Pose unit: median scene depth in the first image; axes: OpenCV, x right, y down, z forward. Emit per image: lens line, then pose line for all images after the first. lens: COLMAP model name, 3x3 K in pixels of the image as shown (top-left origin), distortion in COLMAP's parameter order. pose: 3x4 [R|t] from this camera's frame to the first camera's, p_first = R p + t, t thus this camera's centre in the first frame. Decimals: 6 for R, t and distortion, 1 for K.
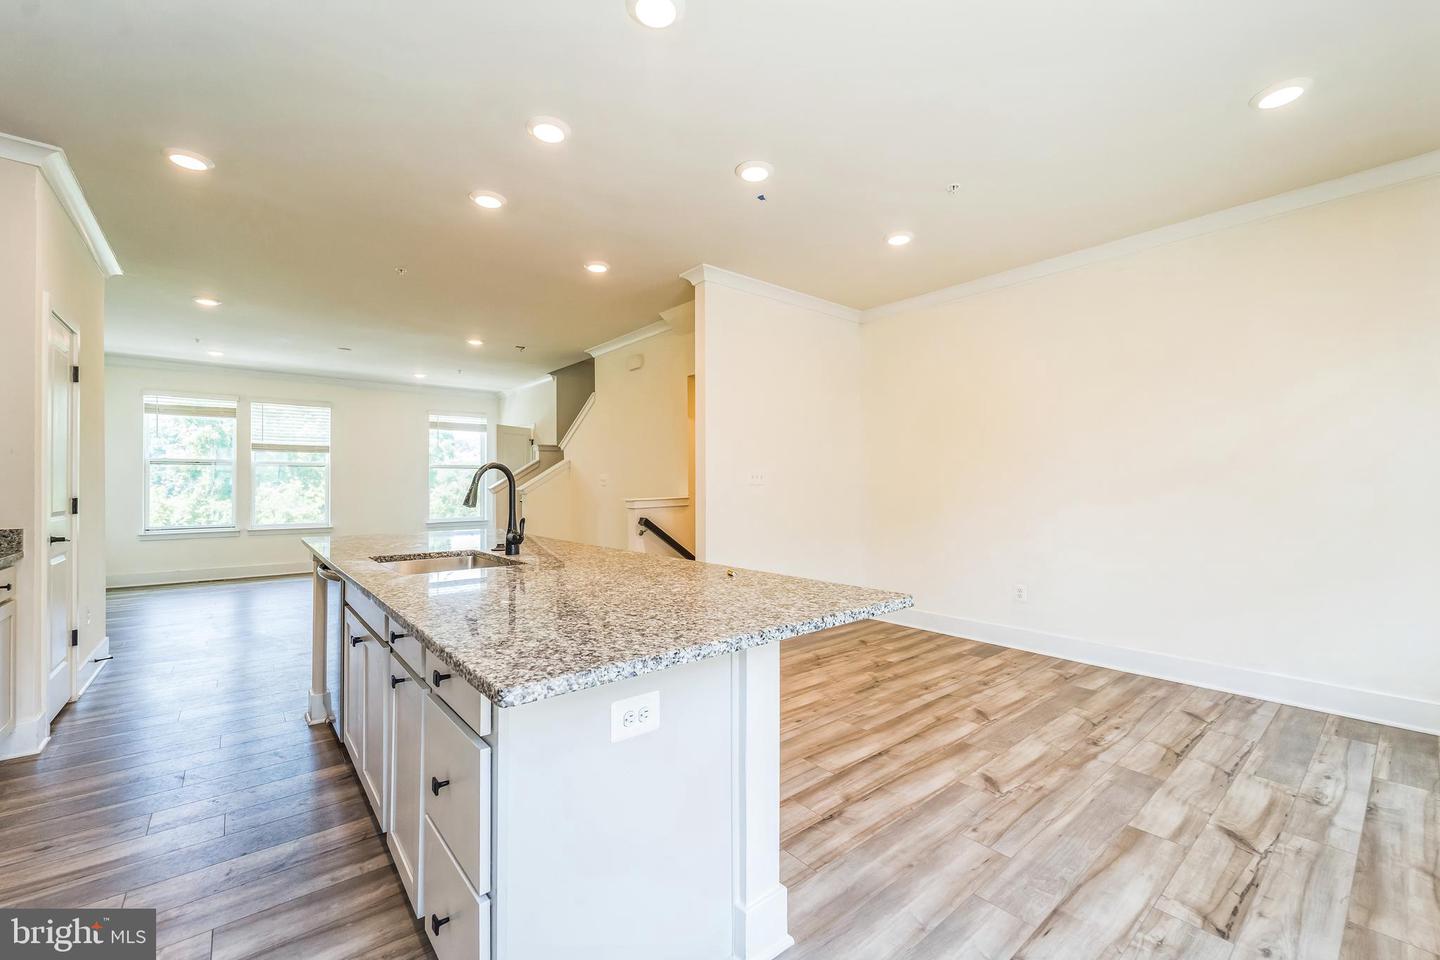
lens RADIAL K [[584.1, 0, 724.2], [0, 584.1, 474.8], [0, 0, 1]] dist [-0.001909, -0.000101]
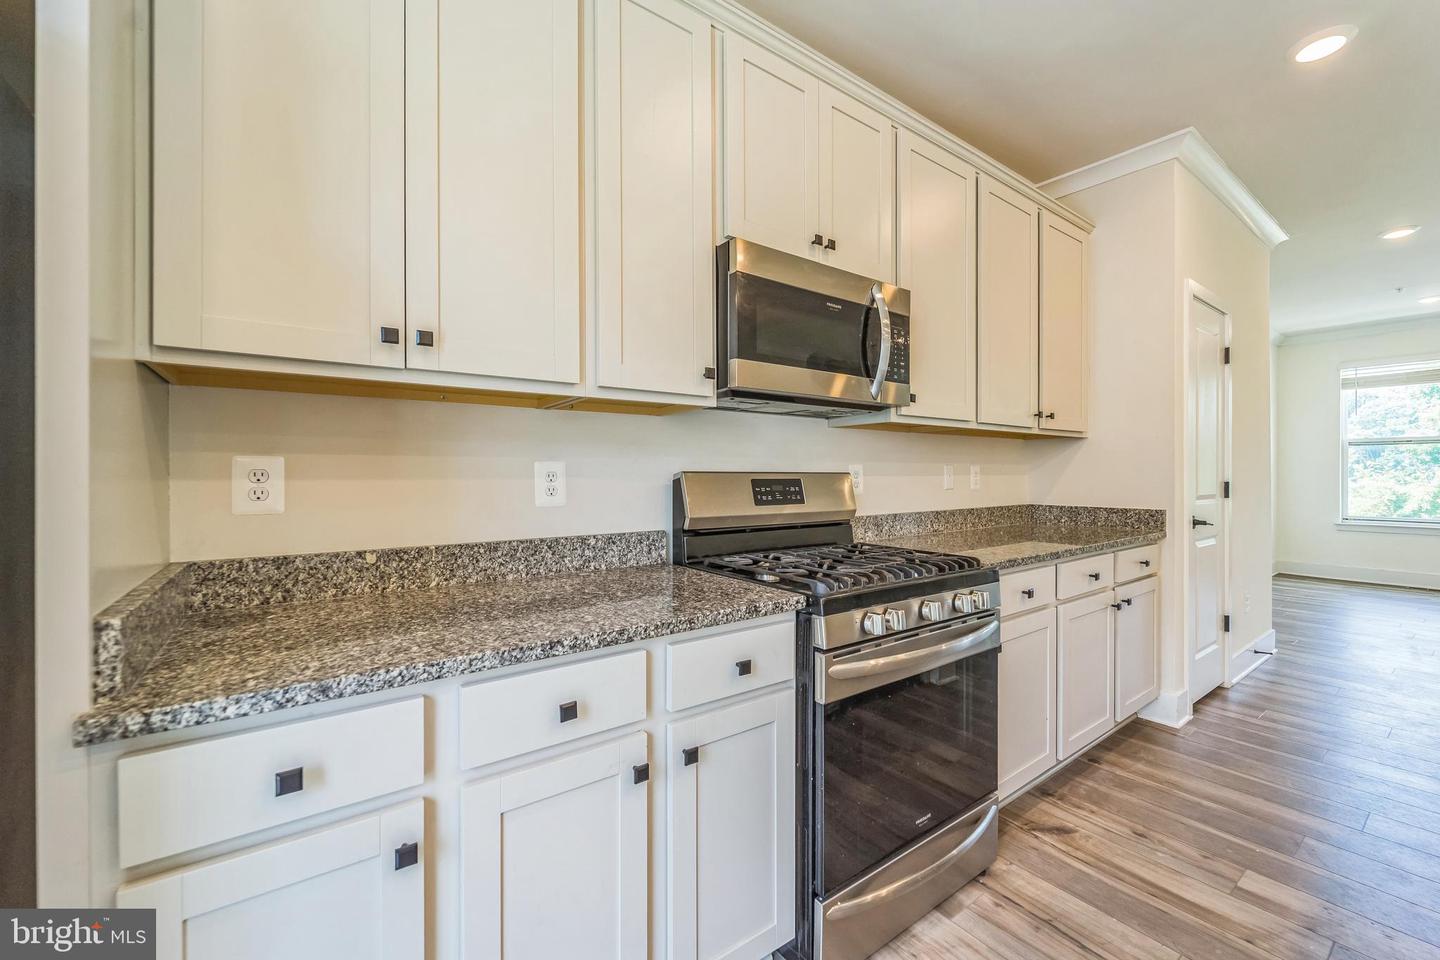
lens RADIAL K [[584.1, 0, 724.2], [0, 584.1, 474.8], [0, 0, 1]] dist [-0.001909, -0.000101]
pose [[-0.055988, 0.008610, -0.998394, -0.087407], [0.018324, 0.999803, 0.007595, 0.005524], [0.998263, -0.017870, -0.056135, 0.218735]]
